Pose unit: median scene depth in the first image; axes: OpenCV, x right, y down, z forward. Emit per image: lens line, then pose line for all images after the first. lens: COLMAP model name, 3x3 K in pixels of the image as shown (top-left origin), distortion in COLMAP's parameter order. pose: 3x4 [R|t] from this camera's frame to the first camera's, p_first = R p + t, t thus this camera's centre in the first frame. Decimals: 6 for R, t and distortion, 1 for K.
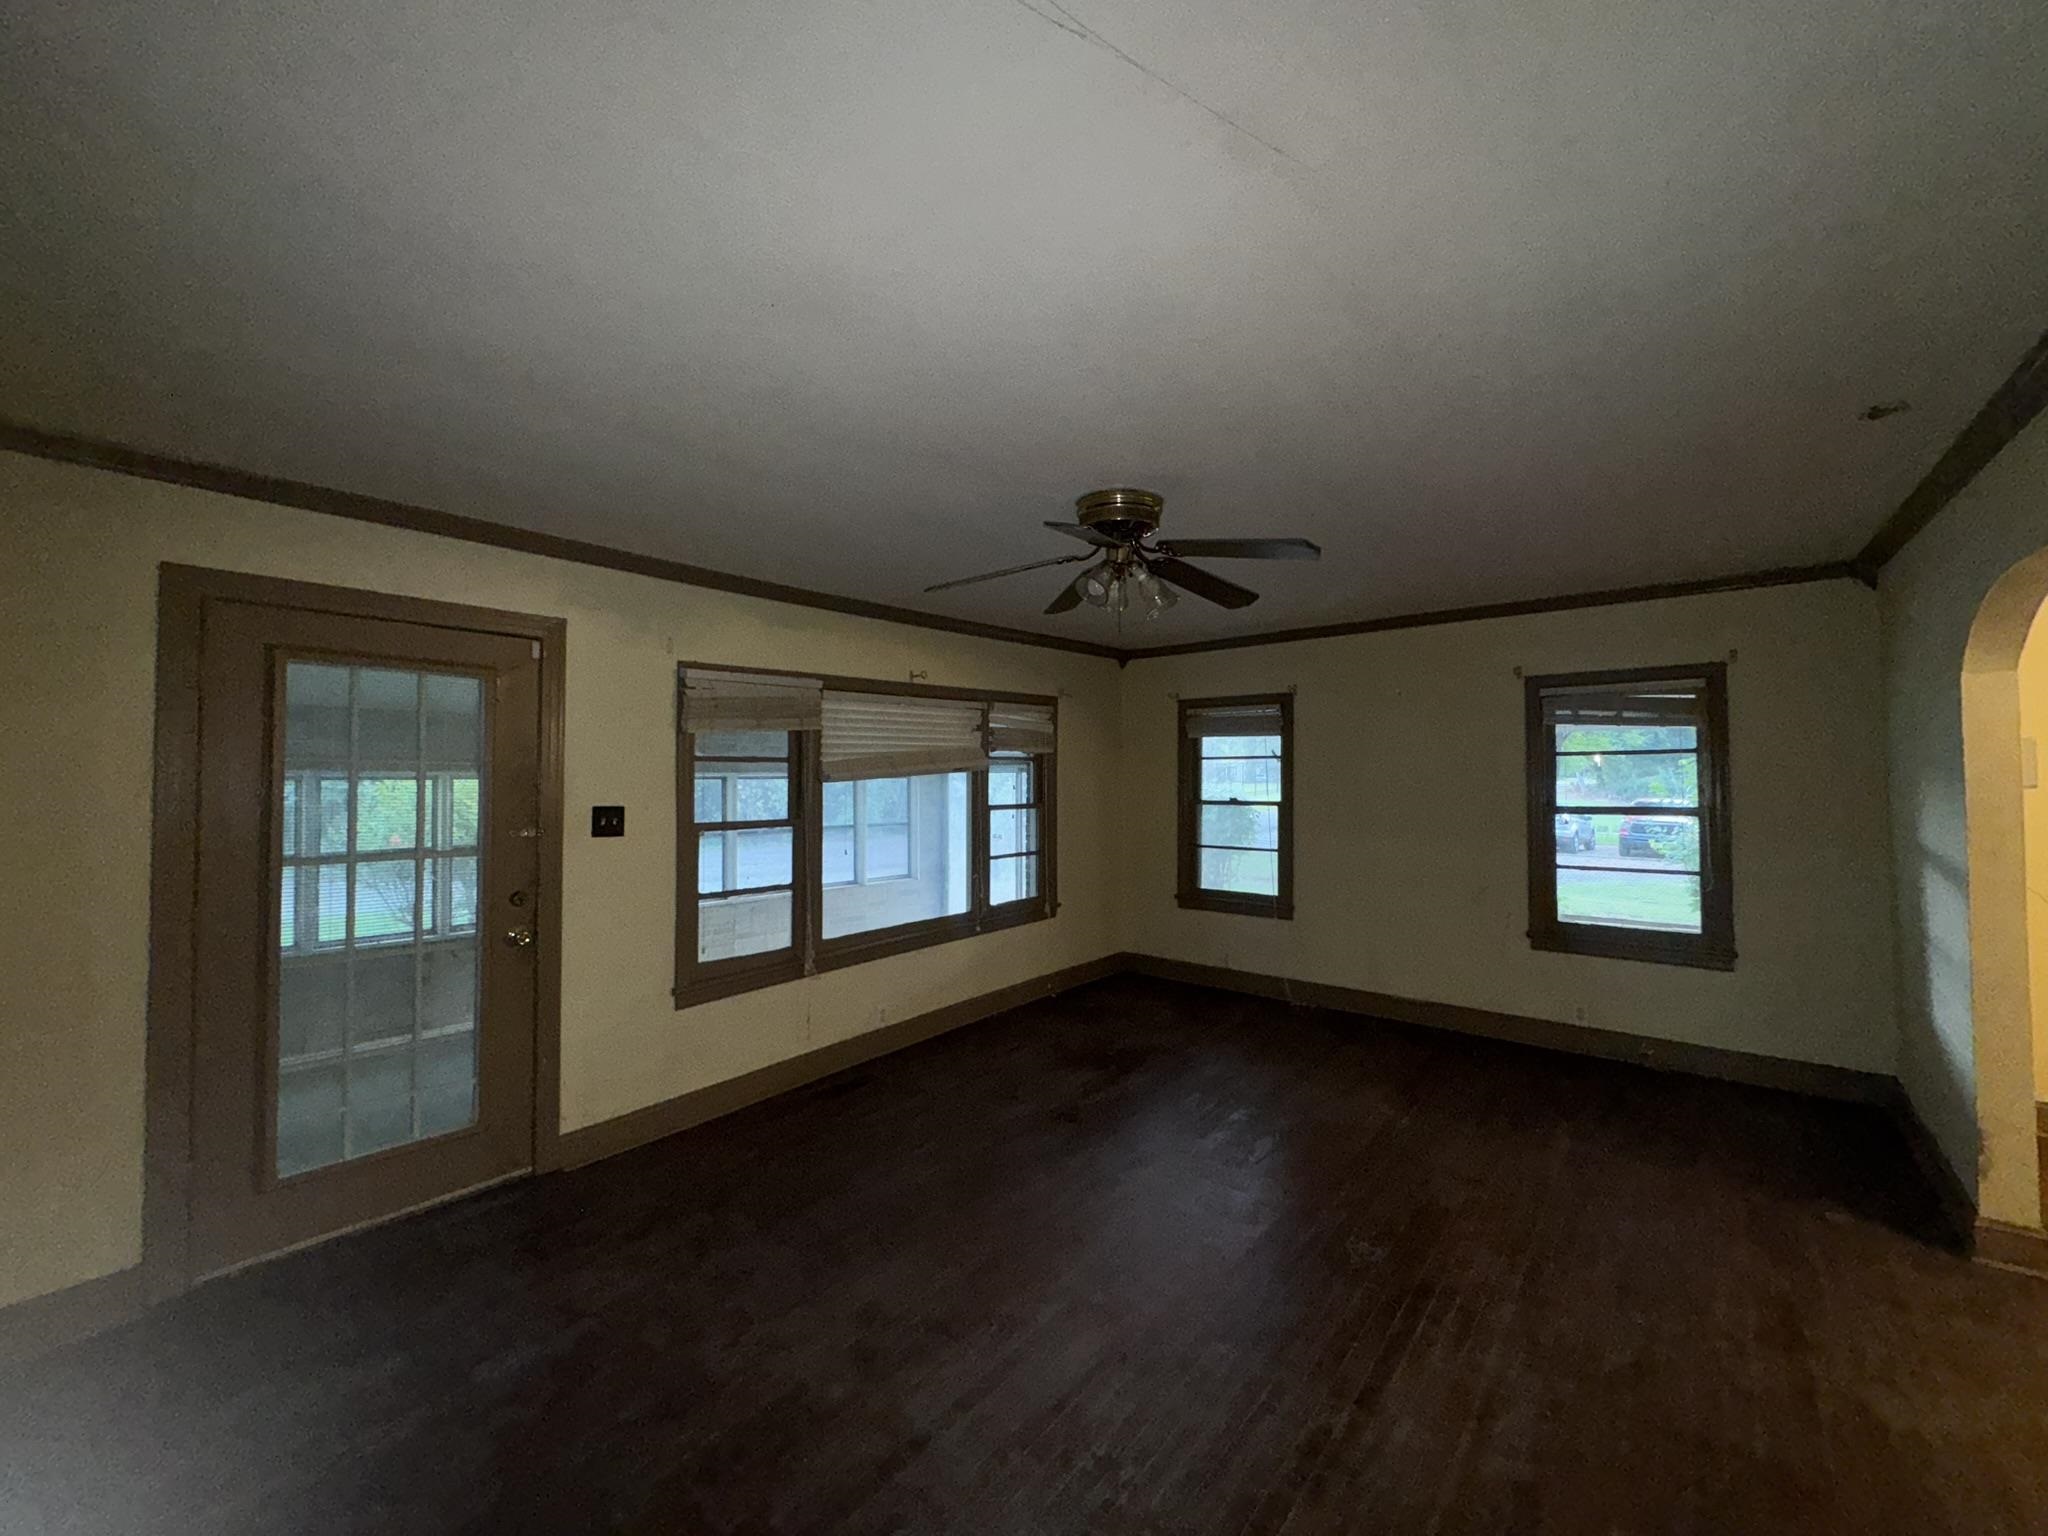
lens RADIAL K [[823.0, 0, 1027.0], [0, 823.0, 761.7], [0, 0, 1]] dist [0.000174, -0.000014]
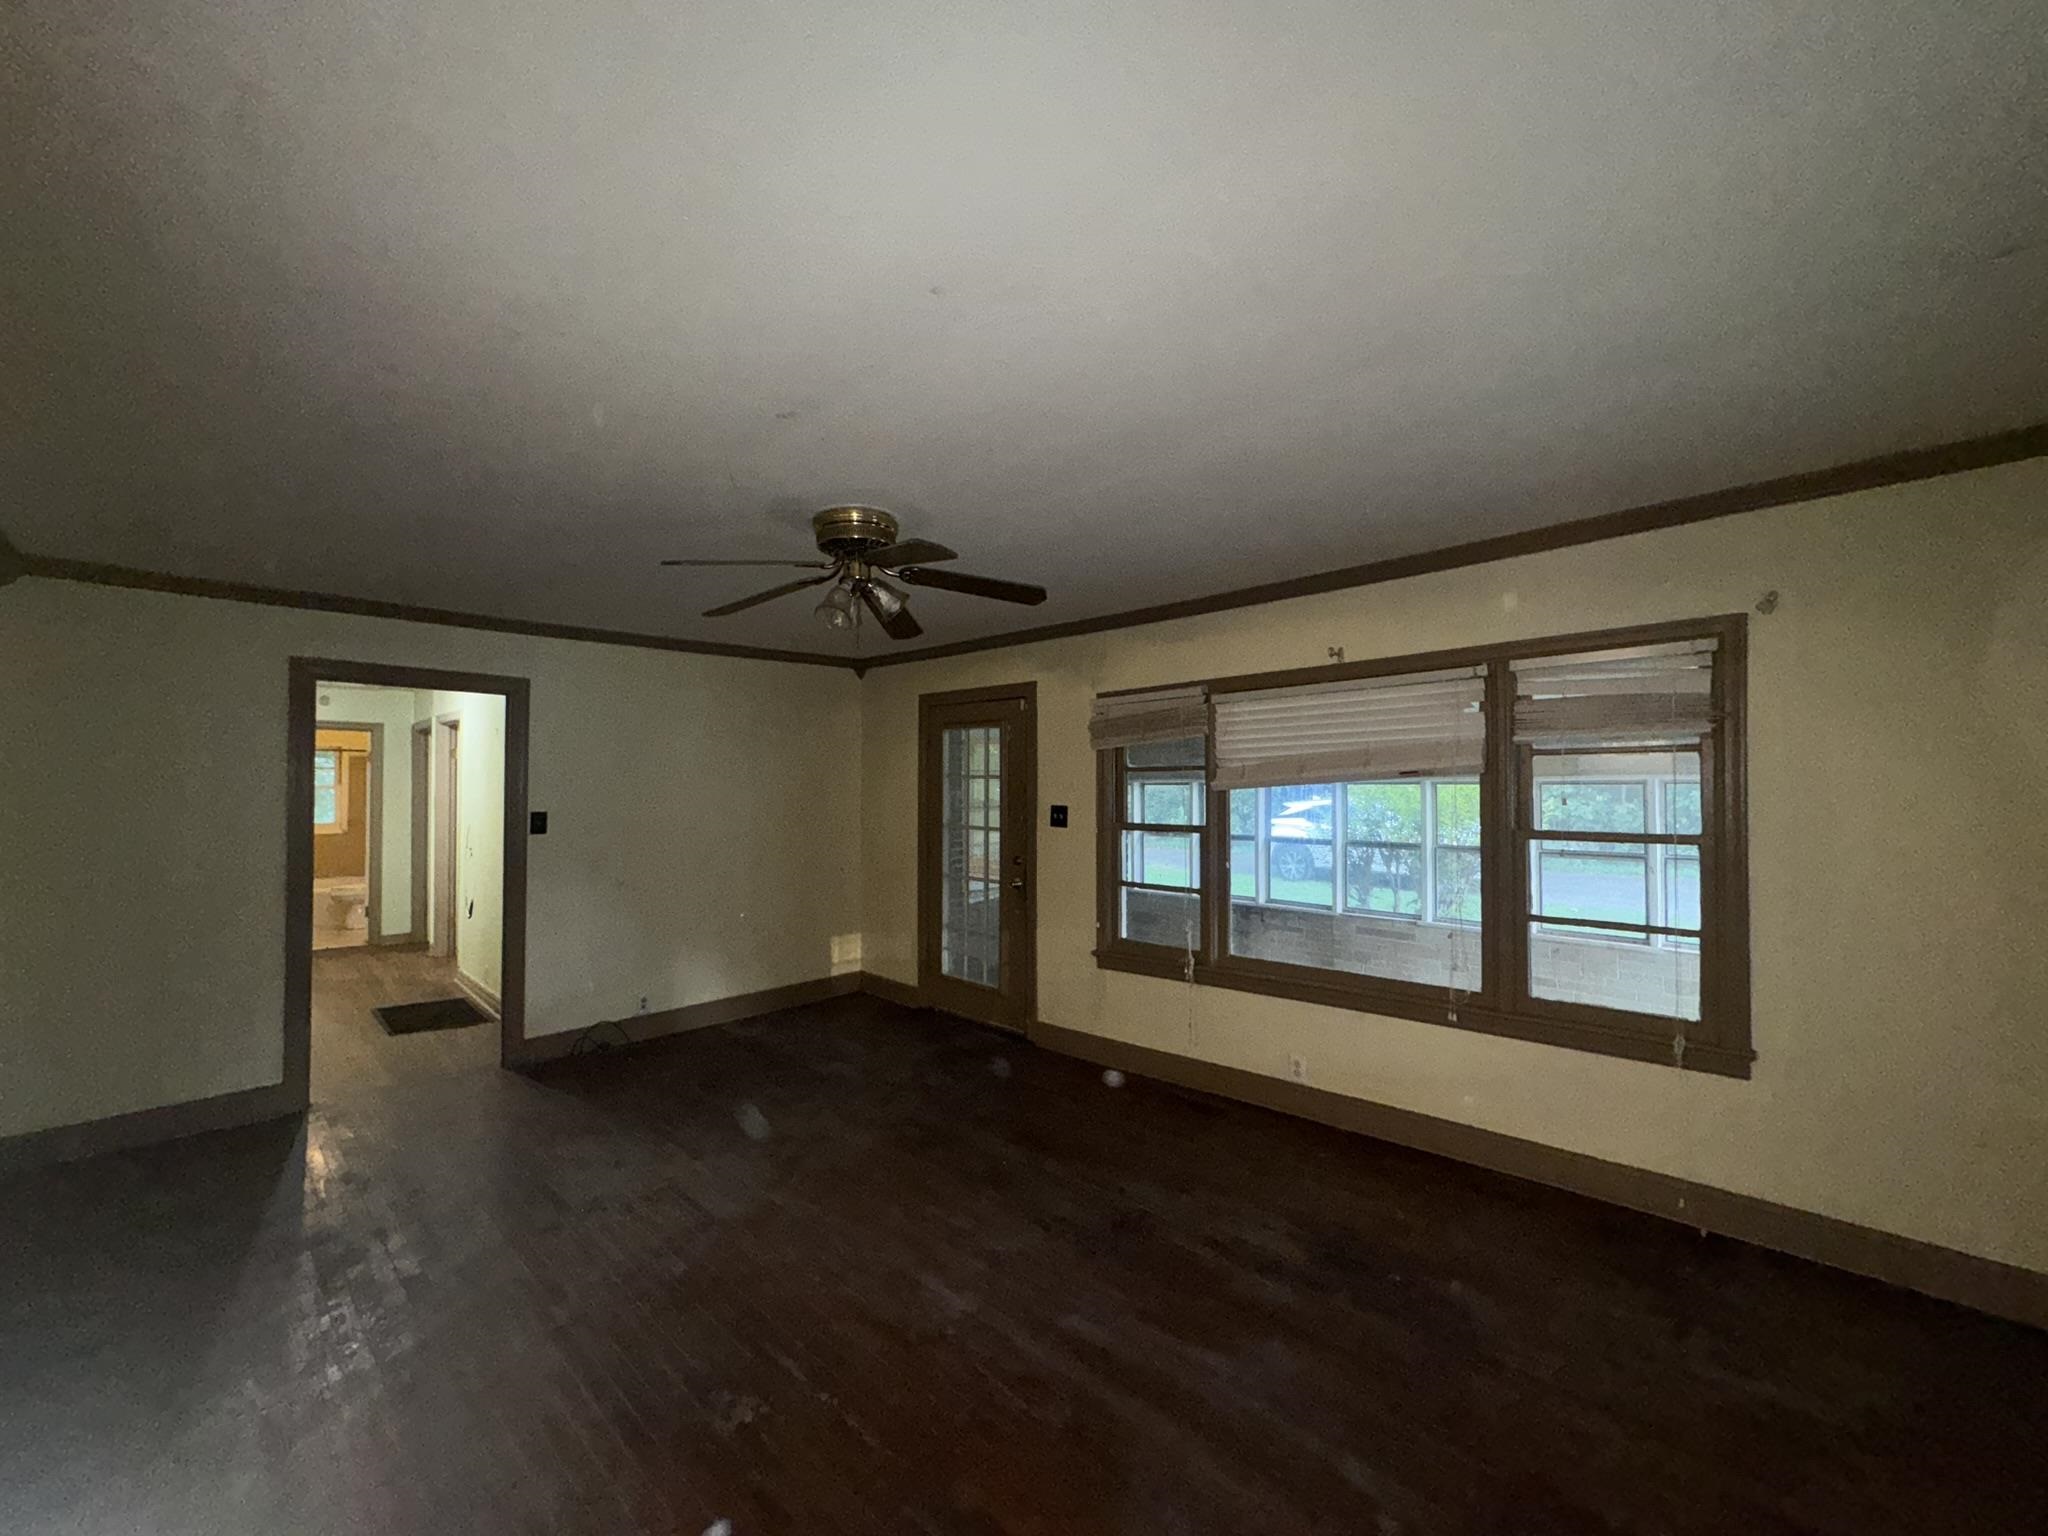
lens RADIAL K [[814.8, 0, 1022.7], [0, 814.8, 775.2], [0, 0, 1]] dist [0.000539, 0.000057]
pose [[-0.039896, -0.013729, -0.999110, 0.805437], [0.024555, 0.999590, -0.014717, 0.018982], [0.998902, -0.025120, -0.039542, 0.893696]]
